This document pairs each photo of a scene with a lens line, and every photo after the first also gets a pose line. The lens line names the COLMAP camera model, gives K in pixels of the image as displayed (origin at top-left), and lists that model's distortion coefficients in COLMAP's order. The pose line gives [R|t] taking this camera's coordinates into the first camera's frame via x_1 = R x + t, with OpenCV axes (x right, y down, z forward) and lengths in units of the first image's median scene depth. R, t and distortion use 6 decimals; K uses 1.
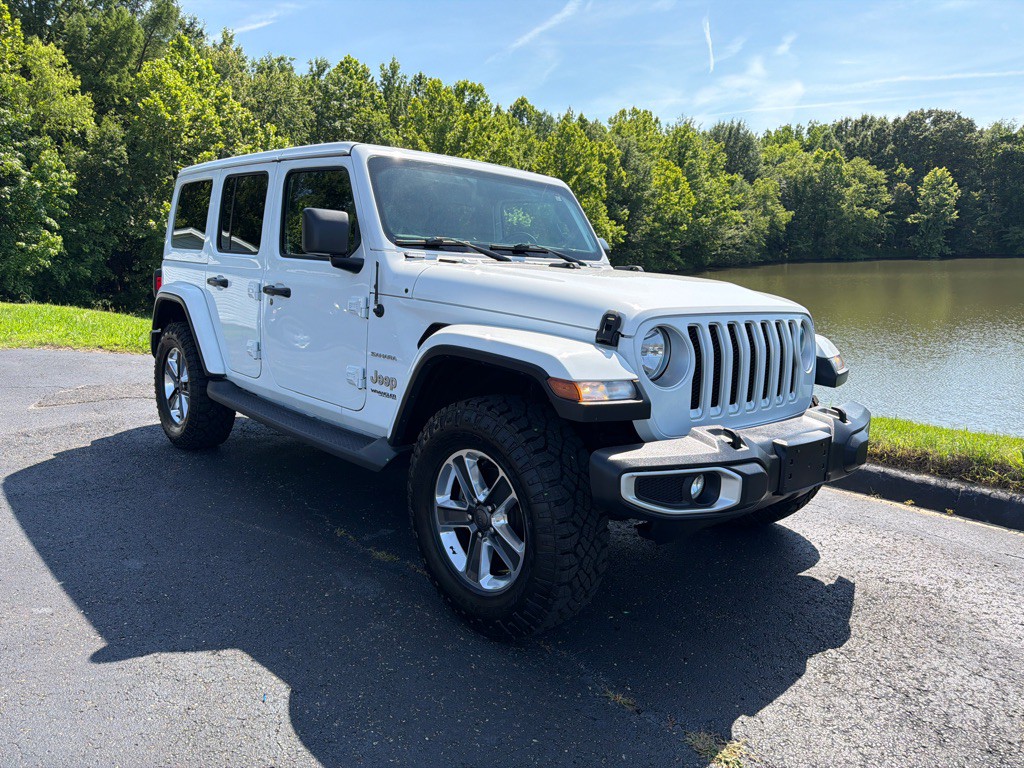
lens RADIAL K [[723.5, 0, 509.4], [0, 723.5, 384.9], [0, 0, 1]] dist [0.053118, -0.079595]
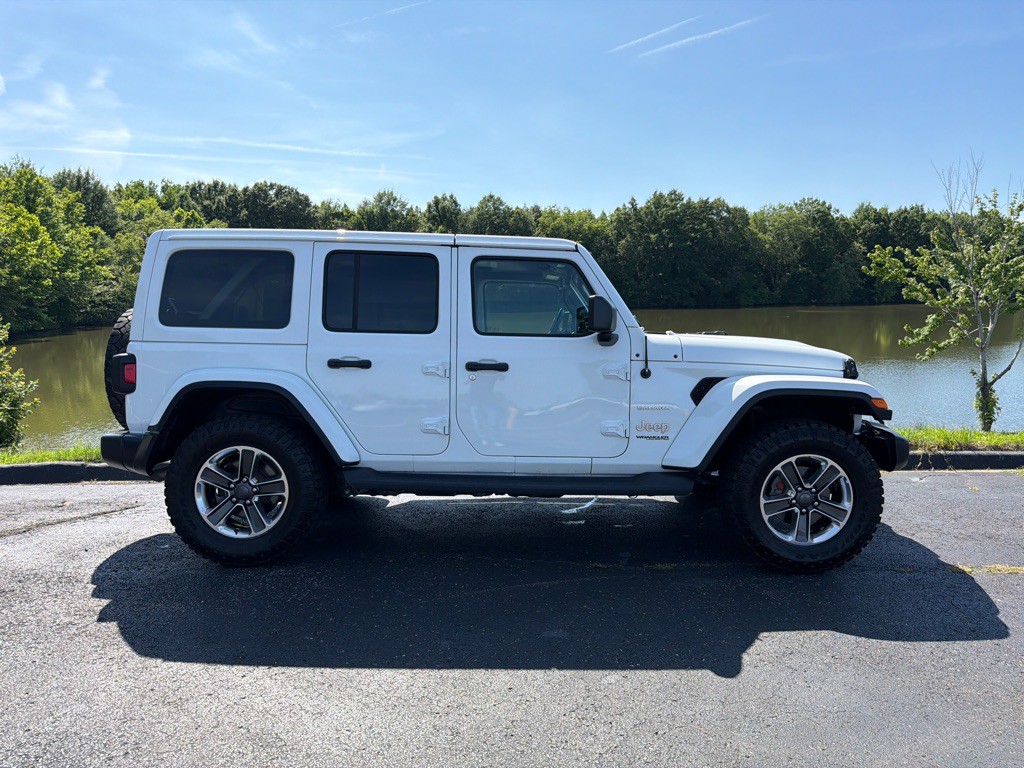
lens RADIAL K [[723.4, 0, 510.5], [0, 723.4, 385.6], [0, 0, 1]] dist [0.057762, -0.074742]
pose [[0.675097, -0.085046, 0.732811, -0.064188], [0.139829, 0.990078, -0.013914, -0.004878], [-0.724356, 0.111861, 0.680291, 0.015180]]
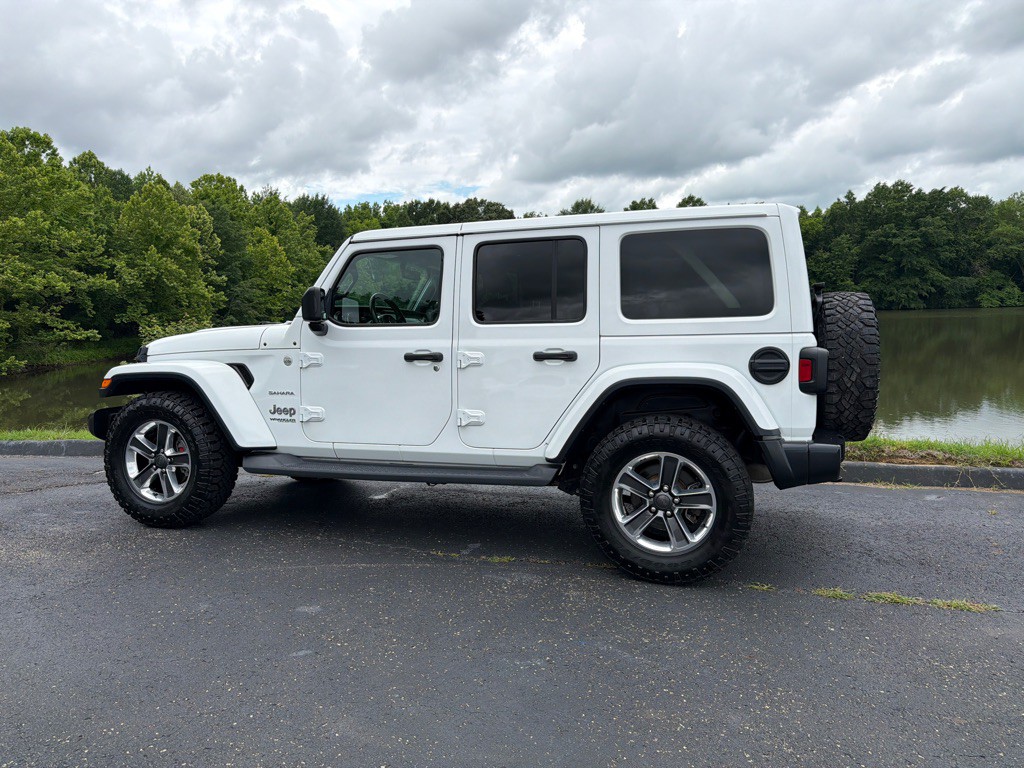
lens RADIAL K [[718.2, 0, 509.2], [0, 718.2, 387.9], [0, 0, 1]] dist [0.074440, -0.097308]
pose [[0.851633, -0.065845, 0.519986, -0.041774], [0.109847, 0.992468, -0.054234, 0.000602], [-0.512499, 0.103307, 0.852451, -0.002858]]
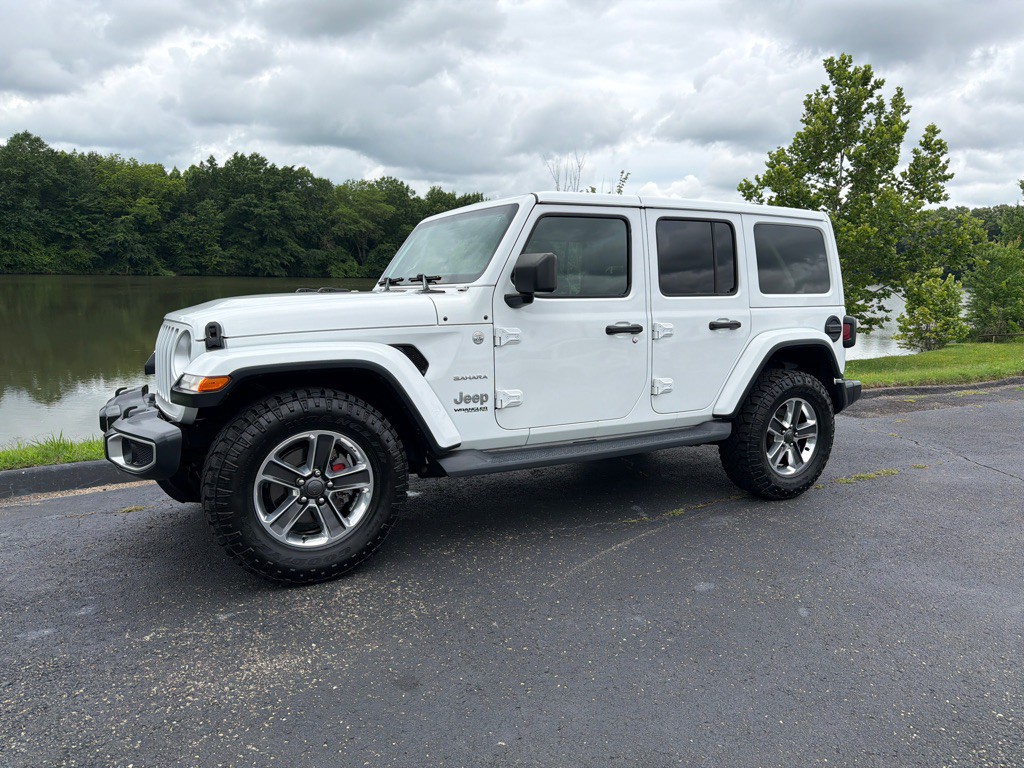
lens RADIAL K [[721.9, 0, 508.6], [0, 721.9, 390.7], [0, 0, 1]] dist [0.056818, -0.067949]
pose [[0.184441, -0.145907, 0.971953, -0.079073], [0.161074, 0.980036, 0.116554, -0.010045], [-0.969555, 0.135059, 0.204260, 0.052047]]
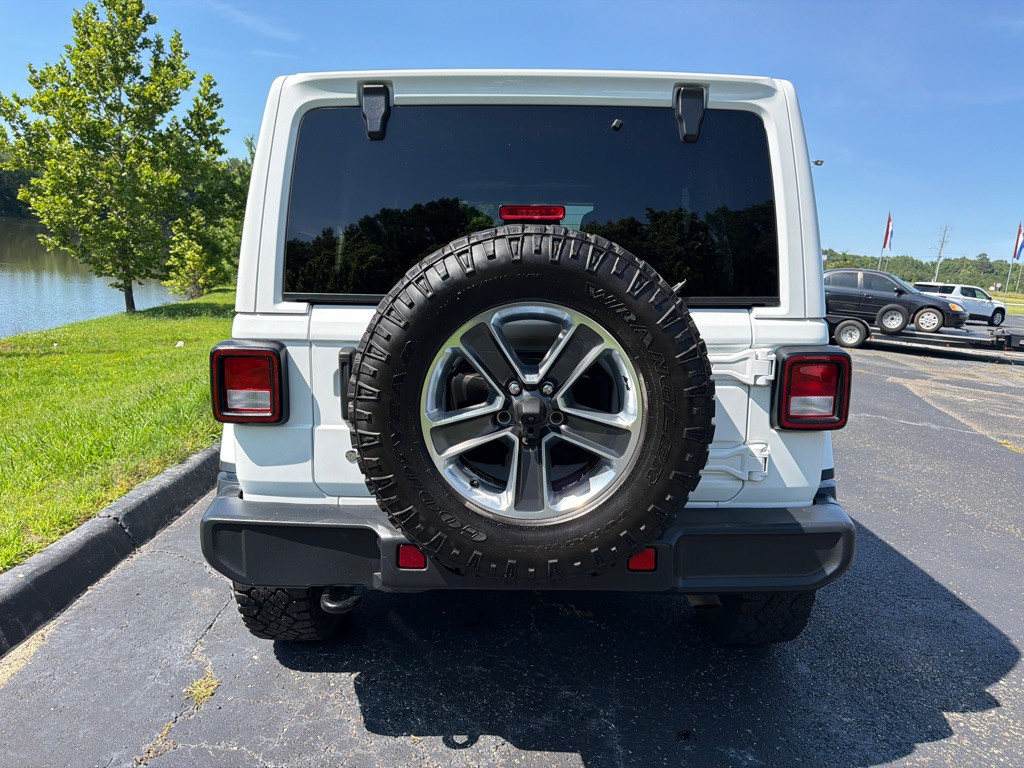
lens RADIAL K [[740.8, 0, 483.8], [0, 740.8, 382.6], [0, 0, 1]] dist [0.061681, -0.046678]
pose [[-0.705379, -0.163561, 0.689702, -0.051606], [0.072638, 0.951212, 0.299866, -0.022230], [-0.705099, 0.261617, -0.659084, 0.114087]]
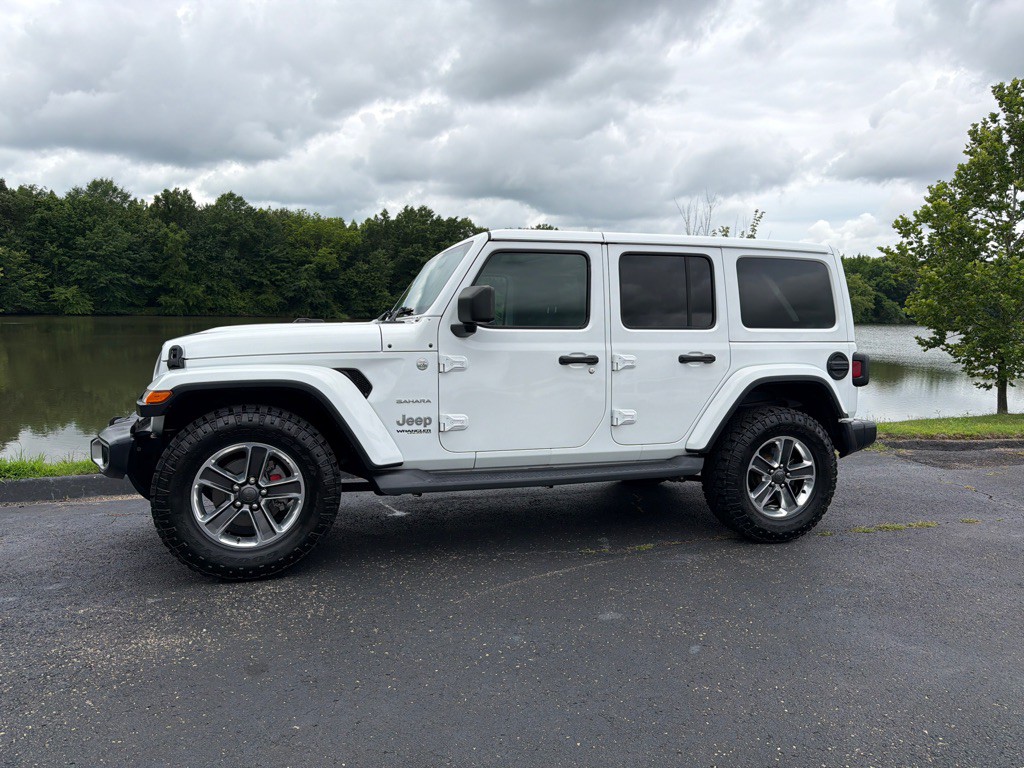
lens RADIAL K [[723.4, 0, 510.5], [0, 723.4, 385.6], [0, 0, 1]] dist [0.057762, -0.074742]
pose [[0.385671, -0.076018, 0.919499, -0.077016], [0.147132, 0.988914, 0.020044, -0.006261], [-0.910829, 0.127558, 0.392580, 0.035006]]
